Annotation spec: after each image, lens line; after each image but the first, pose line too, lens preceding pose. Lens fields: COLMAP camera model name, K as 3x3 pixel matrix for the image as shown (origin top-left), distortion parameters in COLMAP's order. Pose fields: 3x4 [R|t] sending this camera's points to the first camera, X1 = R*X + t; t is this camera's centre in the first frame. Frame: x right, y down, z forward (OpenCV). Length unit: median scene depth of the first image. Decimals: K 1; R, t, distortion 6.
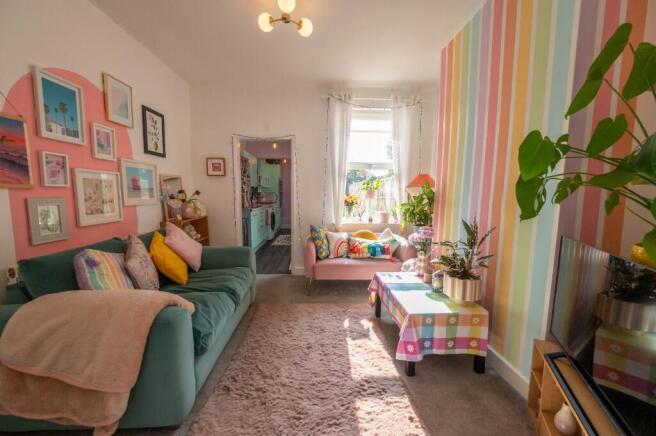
lens RADIAL K [[259.0, 0, 326.1], [0, 259.0, 218.3], [0, 0, 1]] dist [-0.003412, -0.000286]
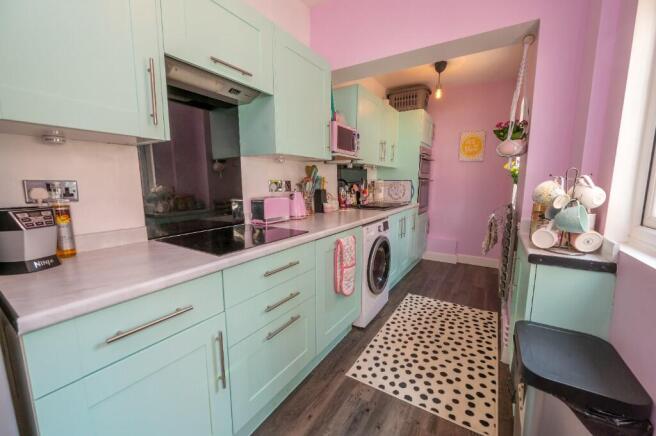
lens RADIAL K [[262.8, 0, 325.2], [0, 262.8, 219.1], [0, 0, 1]] dist [-0.003461, -0.000196]
pose [[0.822823, 0.067148, -0.564317, -0.182798], [-0.044395, 0.997555, 0.053967, -0.150605], [0.566561, -0.019352, 0.823792, 1.616650]]
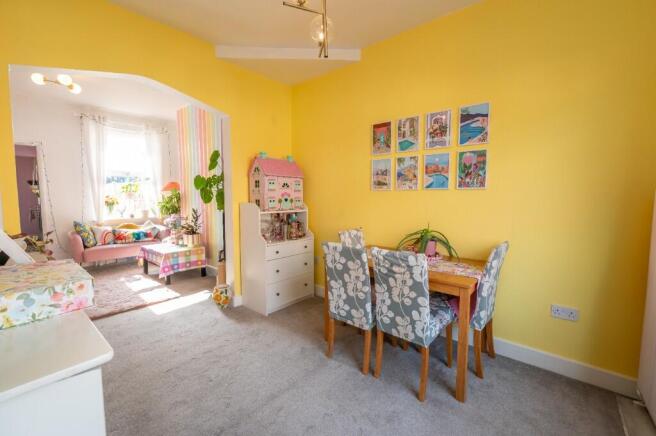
lens RADIAL K [[274.1, 0, 336.0], [0, 274.1, 215.7], [0, 0, 1]] dist [-0.001689, -0.000104]
pose [[0.666212, -0.063050, 0.743093, -0.215606], [0.079854, 0.996722, 0.012978, 0.091352], [-0.741475, 0.050693, 0.669063, -0.866734]]
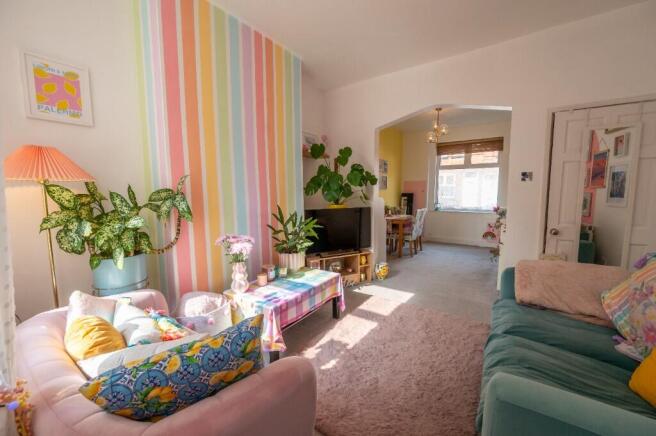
lens RADIAL K [[262.8, 0, 325.2], [0, 262.8, 219.1], [0, 0, 1]] dist [-0.003461, -0.000196]
pose [[-0.791298, -0.064776, 0.607990, -0.289479], [0.062331, 0.980646, 0.185603, -0.125213], [-0.608245, 0.184764, -0.771946, 1.267775]]
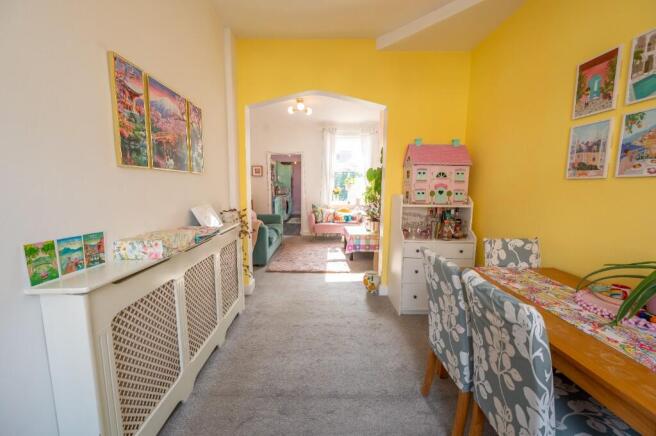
lens RADIAL K [[259.0, 0, 326.1], [0, 259.0, 218.3], [0, 0, 1]] dist [-0.003412, -0.000286]
pose [[0.999599, 0.001621, -0.028256, 0.095917], [-0.001022, 0.999775, 0.021203, 0.096582], [0.028284, -0.021165, 0.999376, -0.881033]]
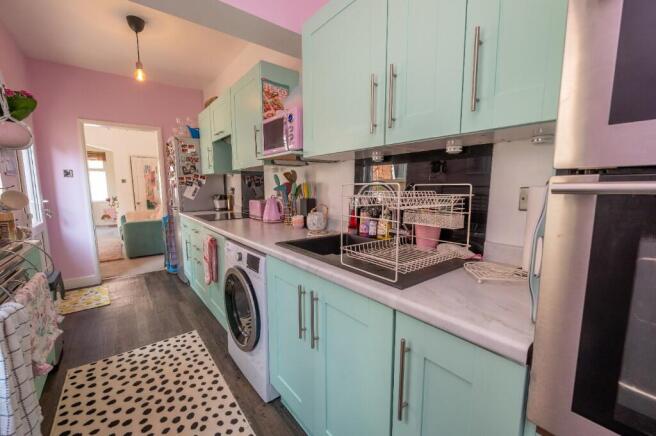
lens RADIAL K [[269.5, 0, 325.4], [0, 269.5, 224.1], [0, 0, 1]] dist [-0.003014, -0.000246]
pose [[-0.811034, 0.072371, -0.580505, -0.315259], [-0.063458, 0.975579, 0.210283, -0.282479], [0.581547, 0.207384, -0.786635, 2.882454]]
